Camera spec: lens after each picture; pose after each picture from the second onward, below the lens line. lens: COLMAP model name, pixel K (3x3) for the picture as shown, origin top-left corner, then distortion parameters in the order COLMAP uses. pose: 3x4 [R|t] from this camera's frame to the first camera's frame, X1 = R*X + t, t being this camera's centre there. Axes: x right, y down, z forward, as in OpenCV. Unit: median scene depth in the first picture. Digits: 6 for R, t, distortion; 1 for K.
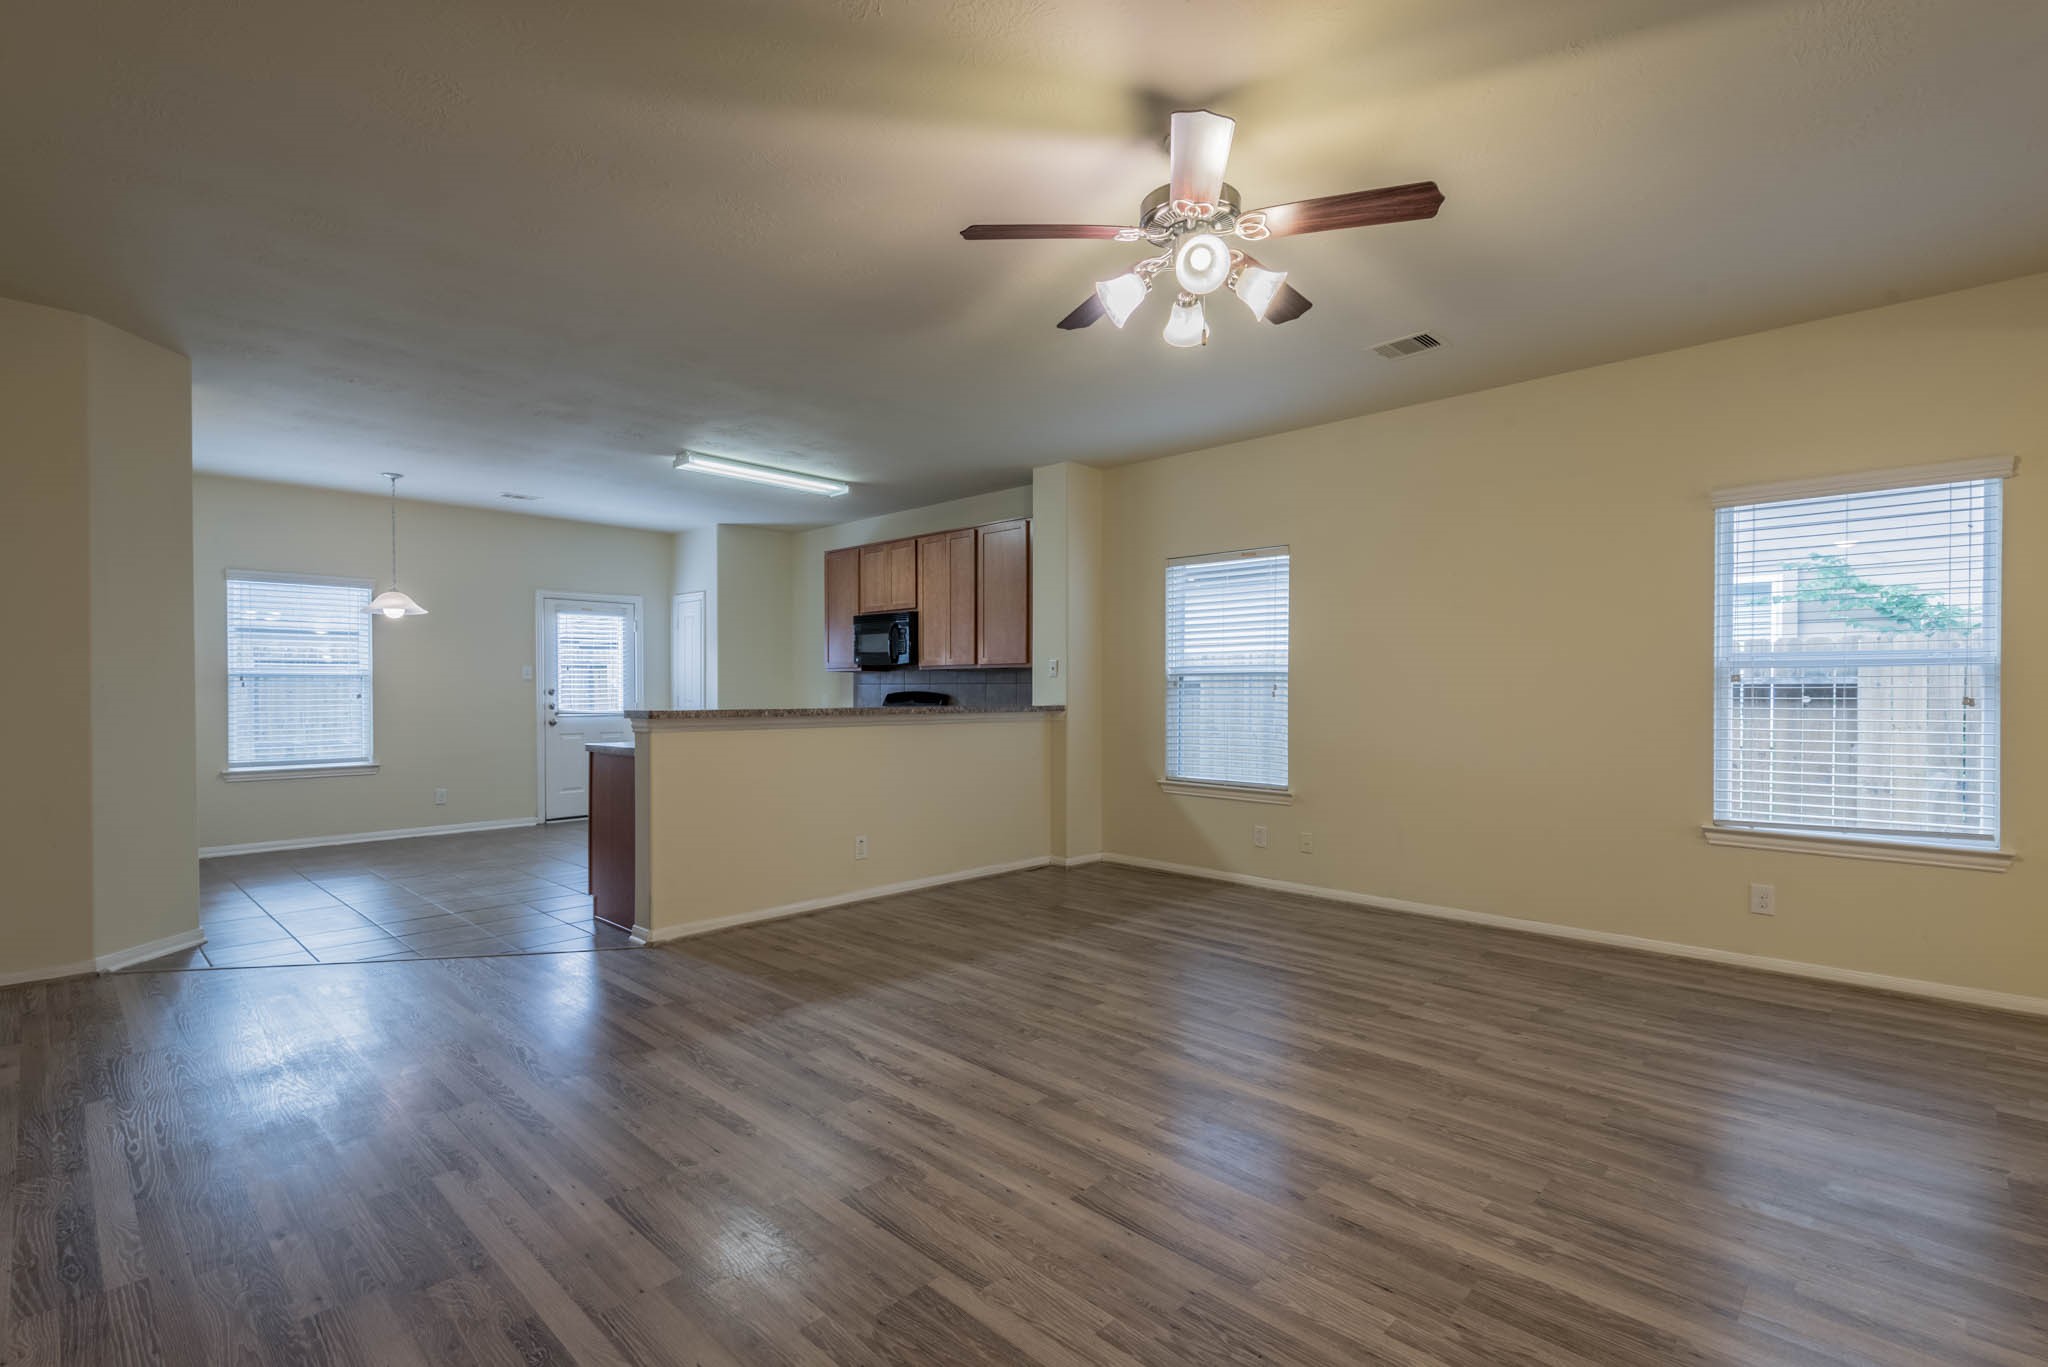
lens RADIAL K [[927.6, 0, 1030.6], [0, 927.6, 695.3], [0, 0, 1]] dist [0.016020, -0.007107]
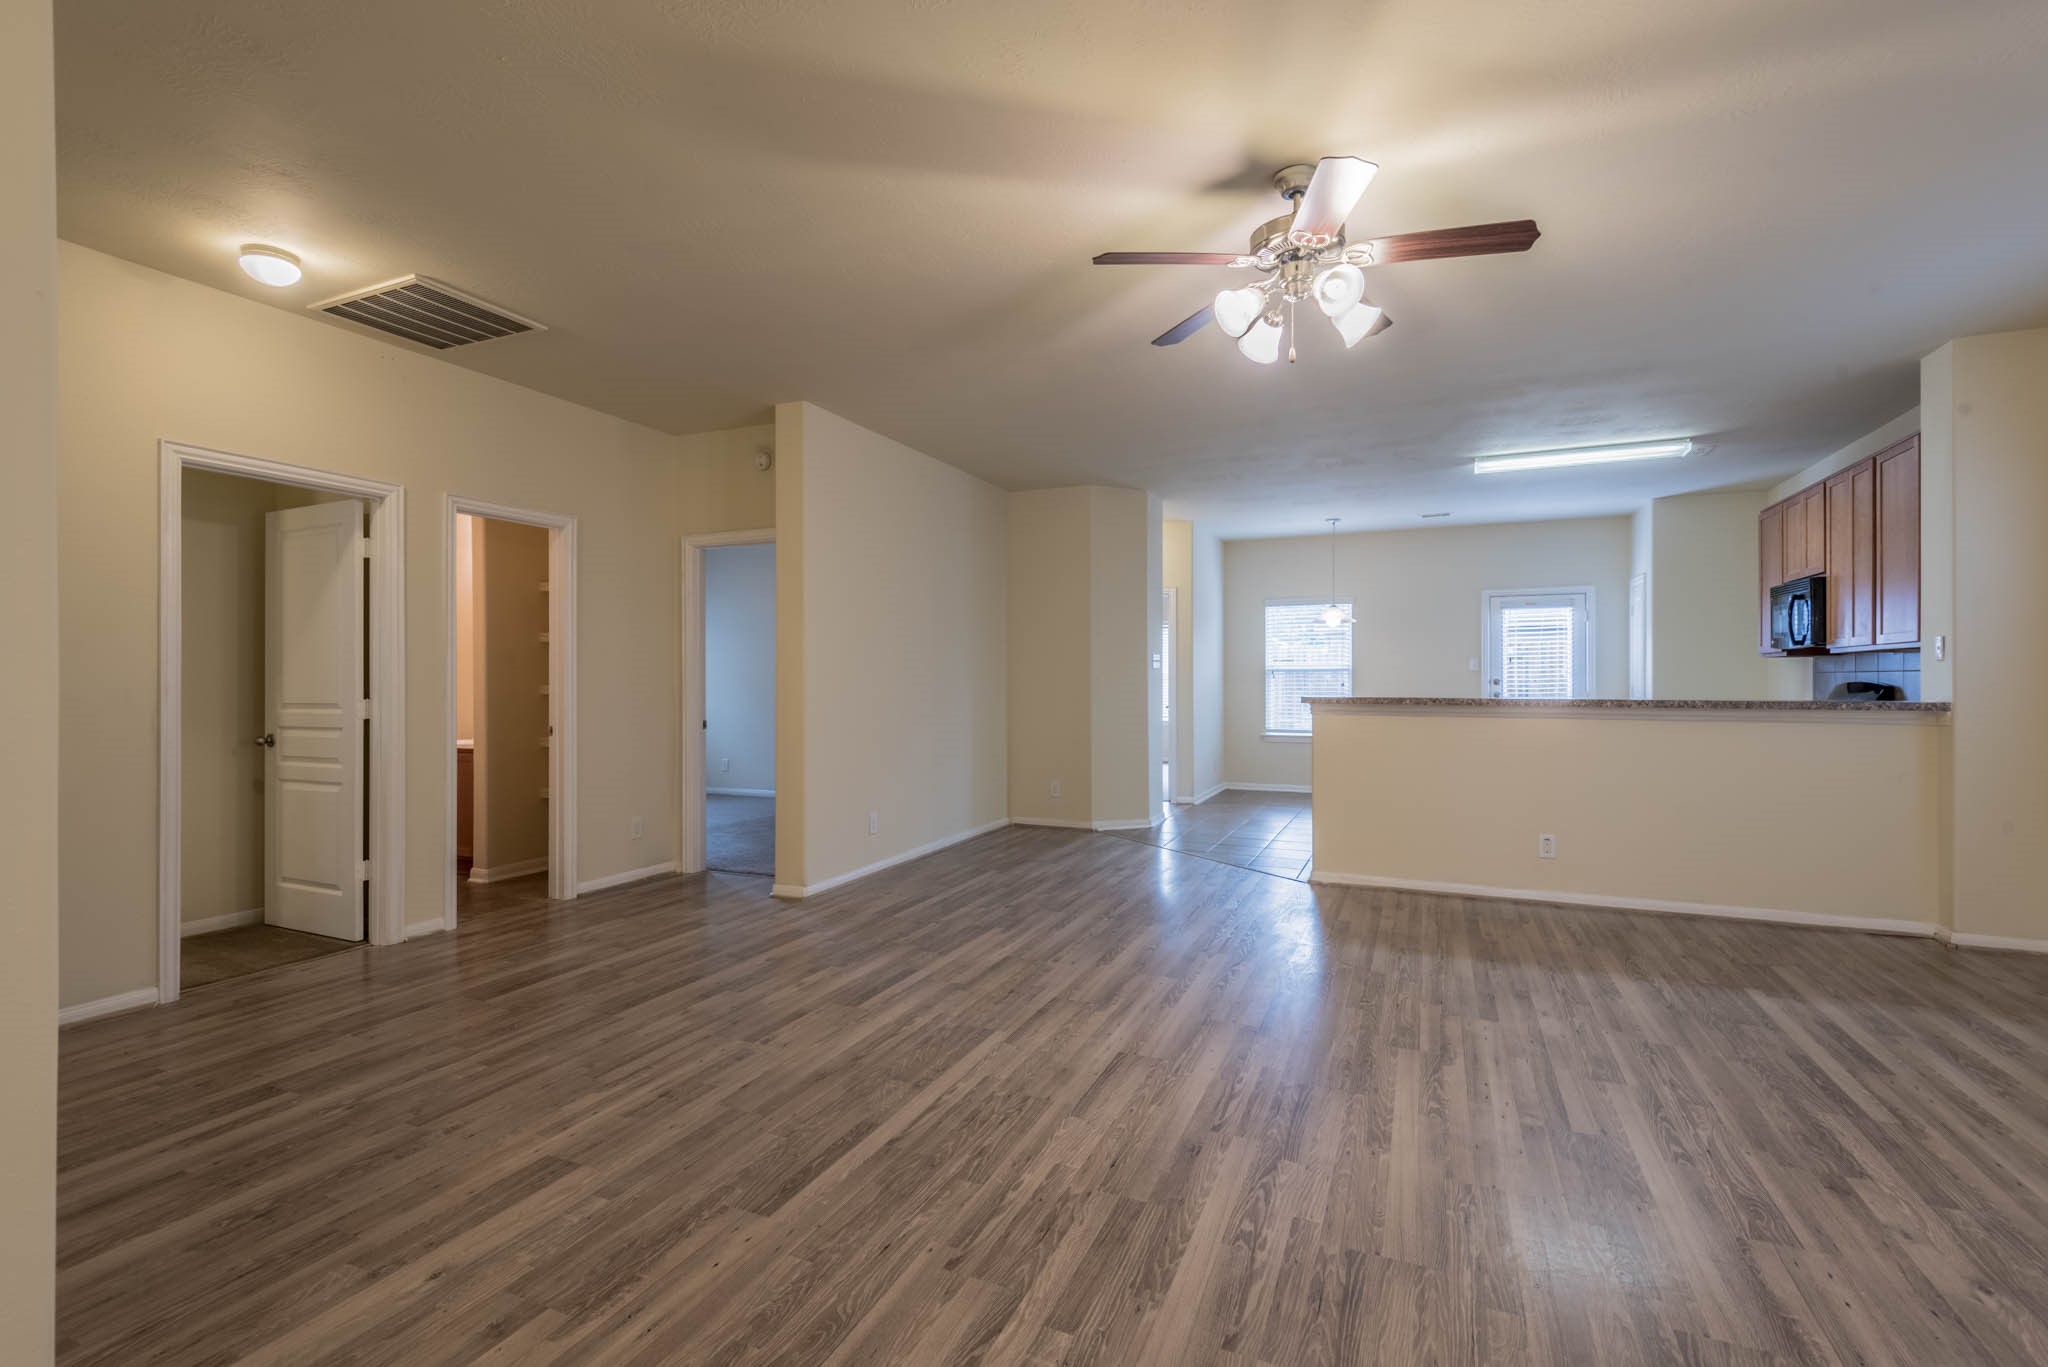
lens RADIAL K [[927.6, 0, 1016.1], [0, 927.6, 674.8], [0, 0, 1]] dist [0.016020, -0.007107]
pose [[0.339728, -0.006356, -0.940502, 0.651368], [-0.003459, 0.999962, -0.008007, -0.002120], [0.940517, 0.005973, 0.339693, 0.196510]]
